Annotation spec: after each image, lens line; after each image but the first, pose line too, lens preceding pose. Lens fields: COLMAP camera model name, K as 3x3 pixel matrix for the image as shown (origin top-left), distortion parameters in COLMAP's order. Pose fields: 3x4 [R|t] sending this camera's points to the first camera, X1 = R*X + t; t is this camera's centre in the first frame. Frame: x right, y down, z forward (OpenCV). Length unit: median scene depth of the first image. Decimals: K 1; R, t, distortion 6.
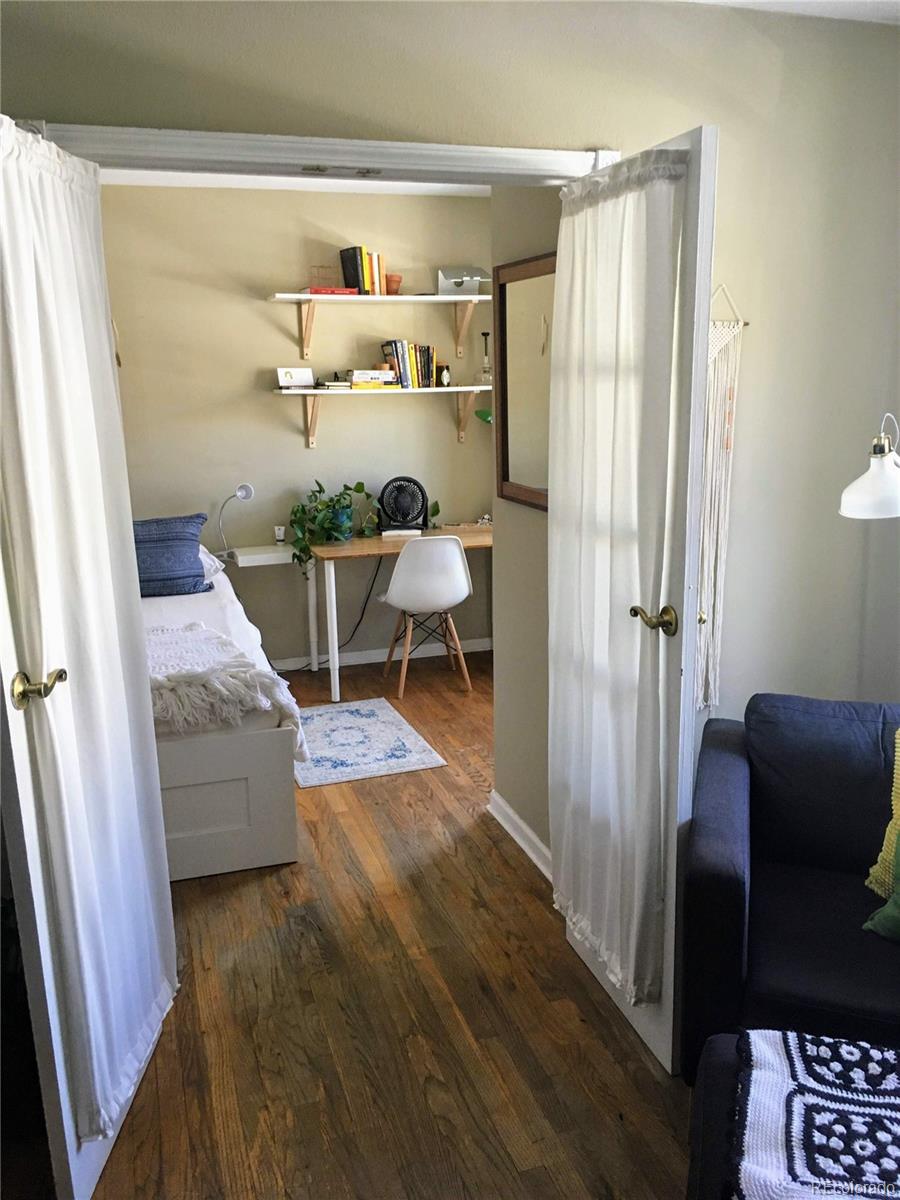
lens RADIAL K [[1012.5, 0, 450.0], [0, 1012.5, 600.0], [0, 0, 1]] dist [0.077812, -0.093477]
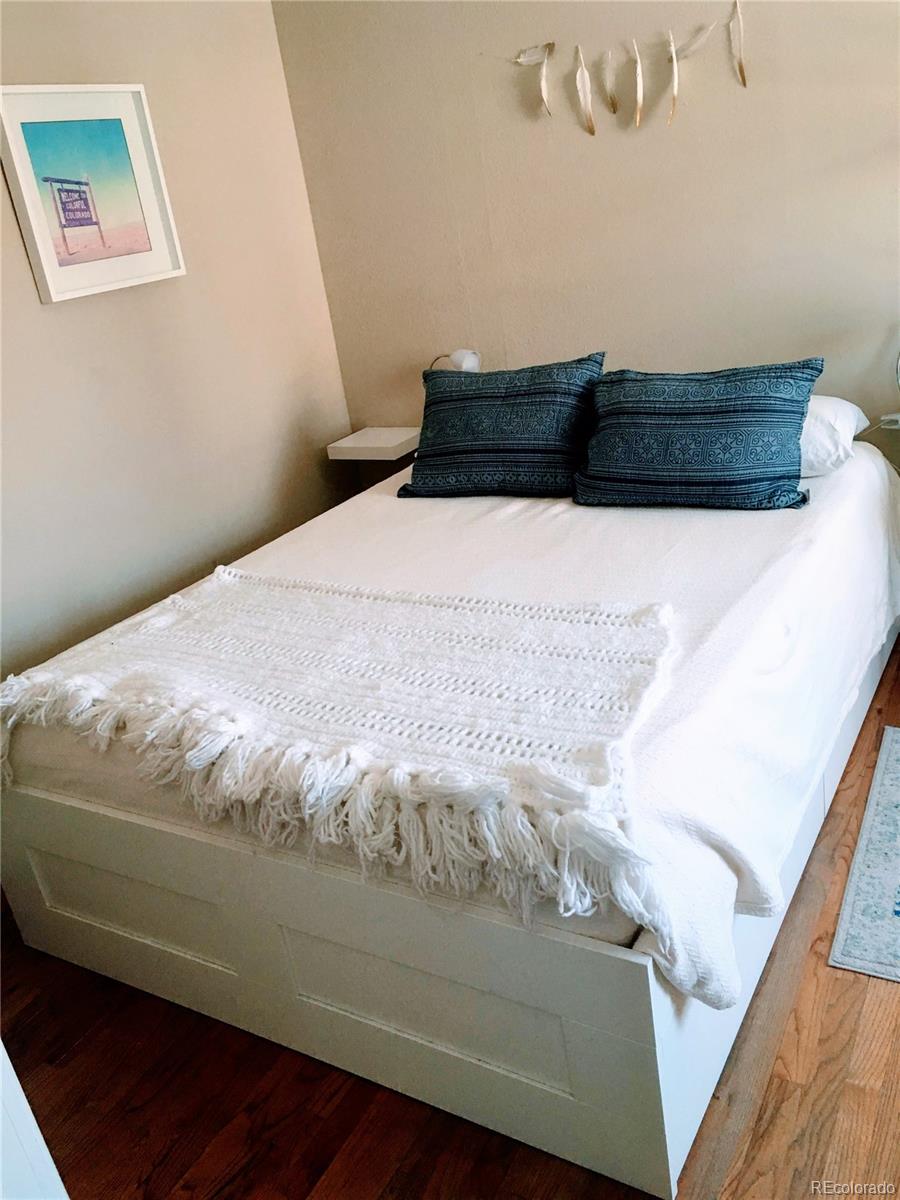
lens RADIAL K [[1012.5, 0, 450.0], [0, 1012.5, 600.0], [0, 0, 1]] dist [0.077812, -0.093477]
pose [[0.659002, 0.206456, -0.723252, 0.043470], [-0.034895, 0.968946, 0.244796, -0.079501], [0.751332, -0.136083, 0.645741, 0.441250]]
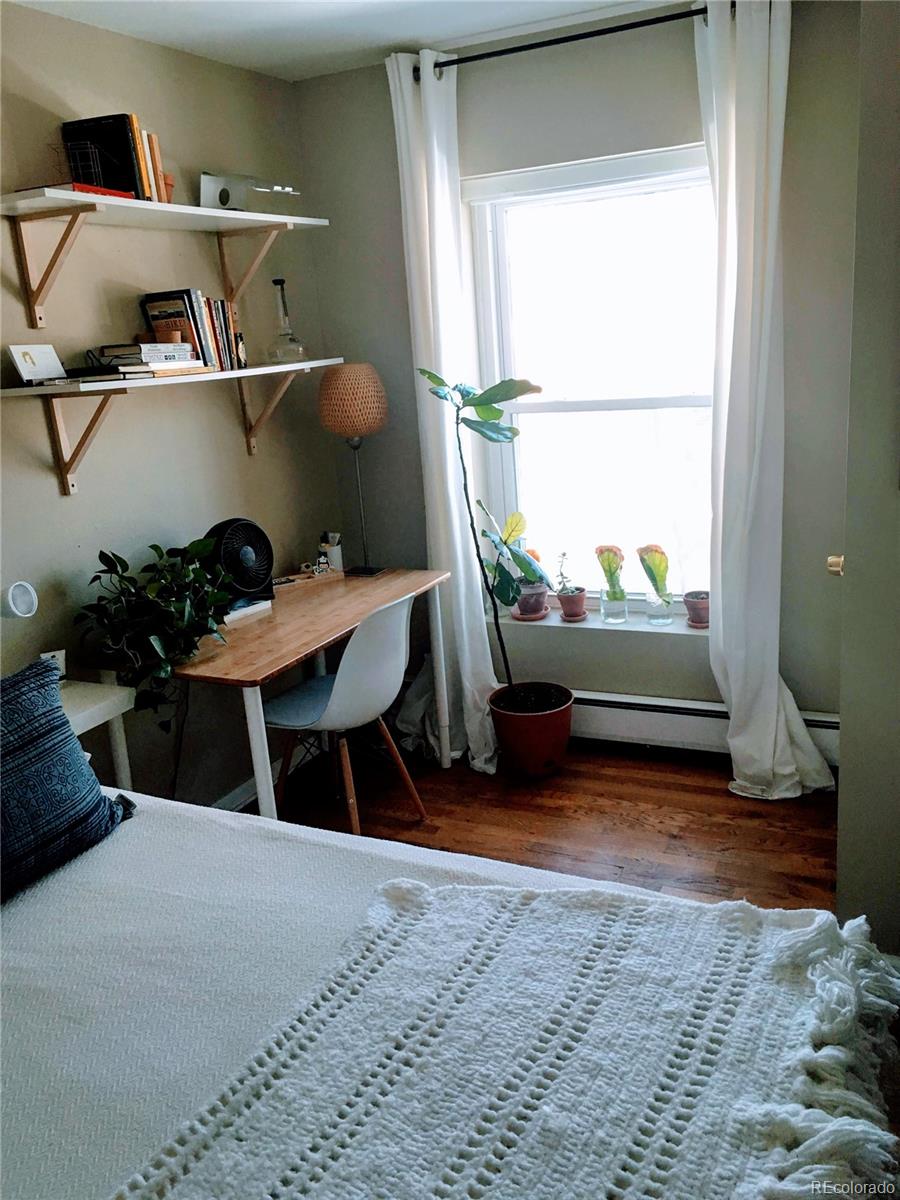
lens RADIAL K [[1012.5, 0, 450.0], [0, 1012.5, 600.0], [0, 0, 1]] dist [0.077812, -0.093477]
pose [[0.699740, -0.216620, 0.680764, -0.385122], [0.219987, 0.971952, 0.083157, -0.099264], [-0.679684, 0.091571, 0.727767, 0.491802]]
